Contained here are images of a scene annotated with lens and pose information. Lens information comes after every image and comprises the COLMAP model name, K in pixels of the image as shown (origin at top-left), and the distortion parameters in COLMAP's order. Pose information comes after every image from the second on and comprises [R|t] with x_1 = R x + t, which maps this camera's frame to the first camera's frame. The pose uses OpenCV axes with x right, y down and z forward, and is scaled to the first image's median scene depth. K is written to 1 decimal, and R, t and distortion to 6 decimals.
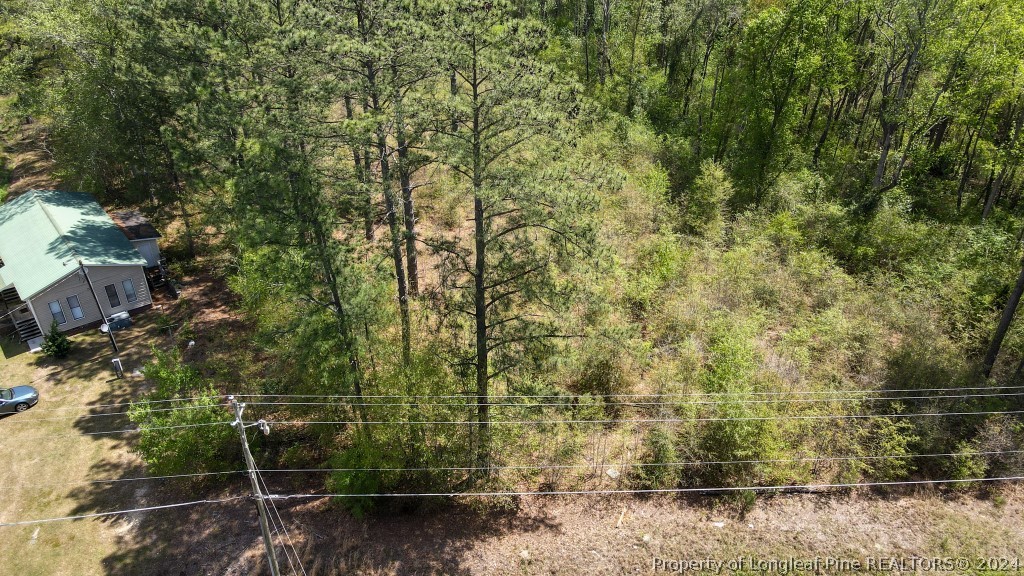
lens RADIAL K [[749.6, 0, 518.4], [0, 749.6, 278.7], [0, 0, 1]] dist [0.020888, 0.006680]
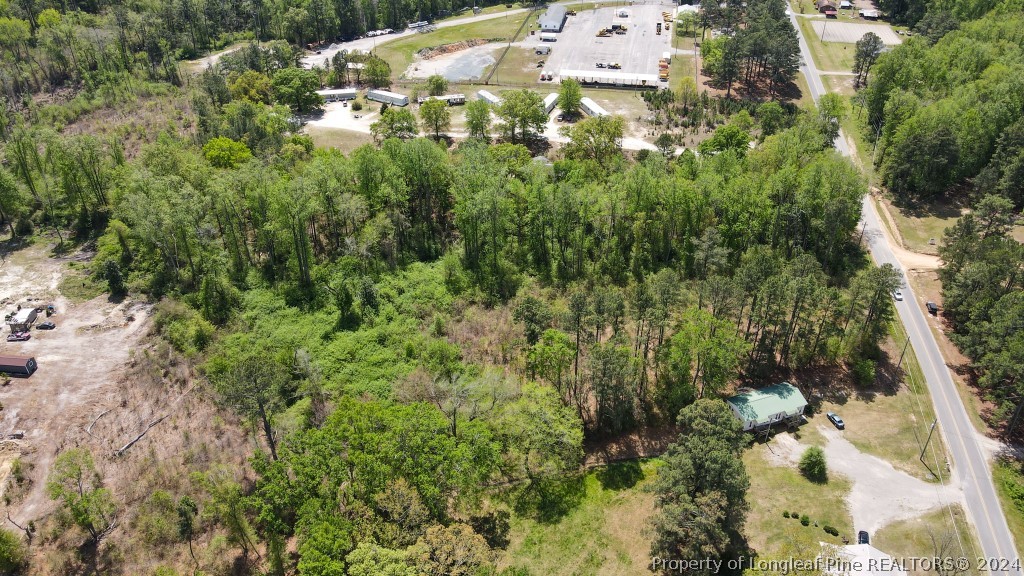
lens RADIAL K [[749.6, 0, 513.3], [0, 749.6, 284.3], [0, 0, 1]] dist [0.020888, 0.006680]
pose [[0.323671, -0.528393, 0.784881, -4.294838], [0.475827, 0.807906, 0.347672, -2.753417], [-0.817818, 0.260936, 0.512919, 0.249863]]
